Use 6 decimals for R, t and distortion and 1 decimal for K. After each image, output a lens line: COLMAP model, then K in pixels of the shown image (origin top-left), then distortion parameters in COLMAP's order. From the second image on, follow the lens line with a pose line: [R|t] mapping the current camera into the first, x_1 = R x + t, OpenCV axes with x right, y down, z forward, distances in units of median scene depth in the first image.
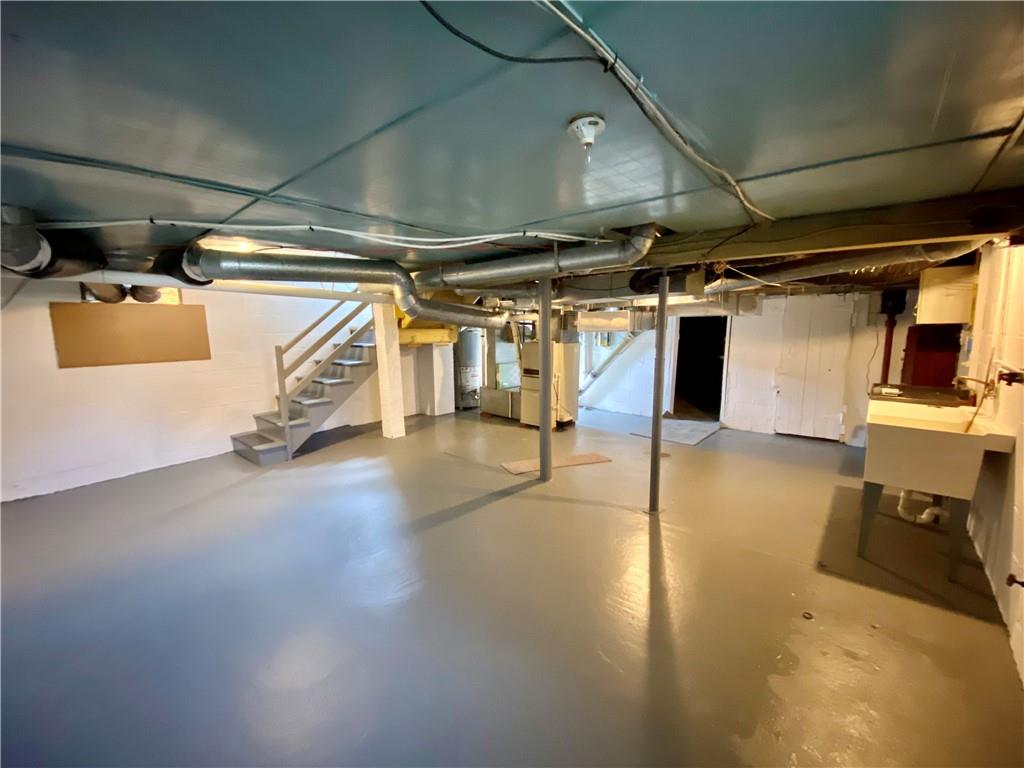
lens RADIAL K [[412.4, 0, 510.5], [0, 412.4, 384.1], [0, 0, 1]] dist [-0.007098, -0.002309]
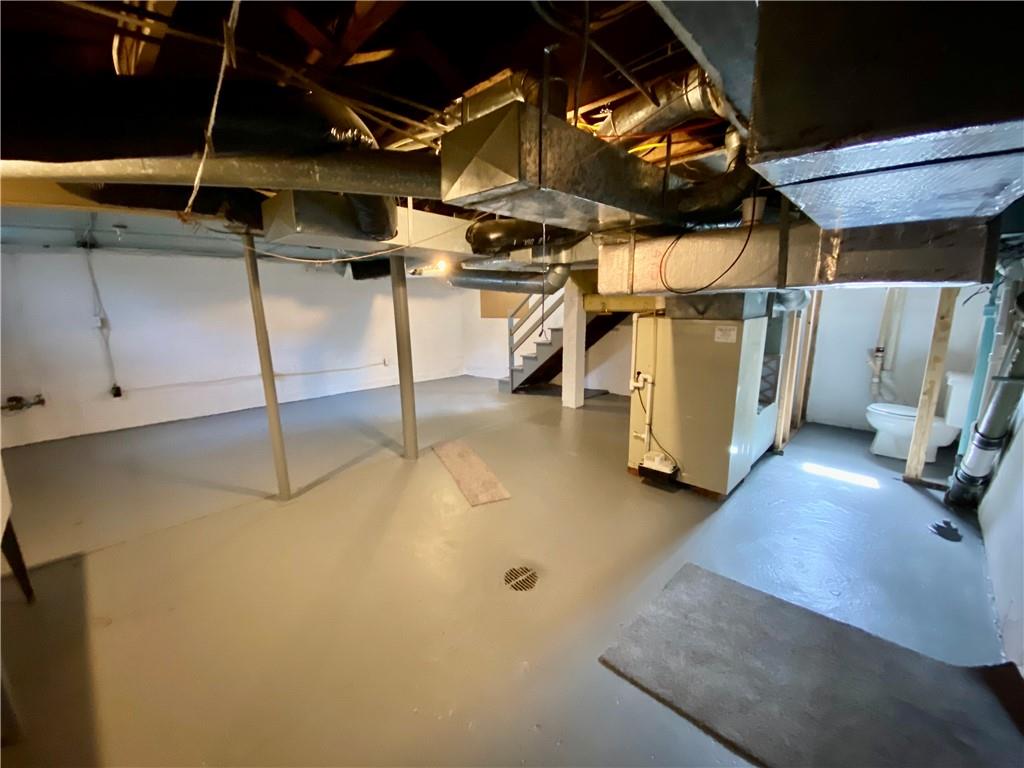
lens RADIAL K [[412.4, 0, 511.0], [0, 412.4, 386.3], [0, 0, 1]] dist [-0.007098, -0.002309]
pose [[-0.045162, 0.211169, -0.976406, 1.008166], [-0.117972, 0.969436, 0.215119, -0.168097], [0.991989, 0.124903, -0.018870, 1.279273]]
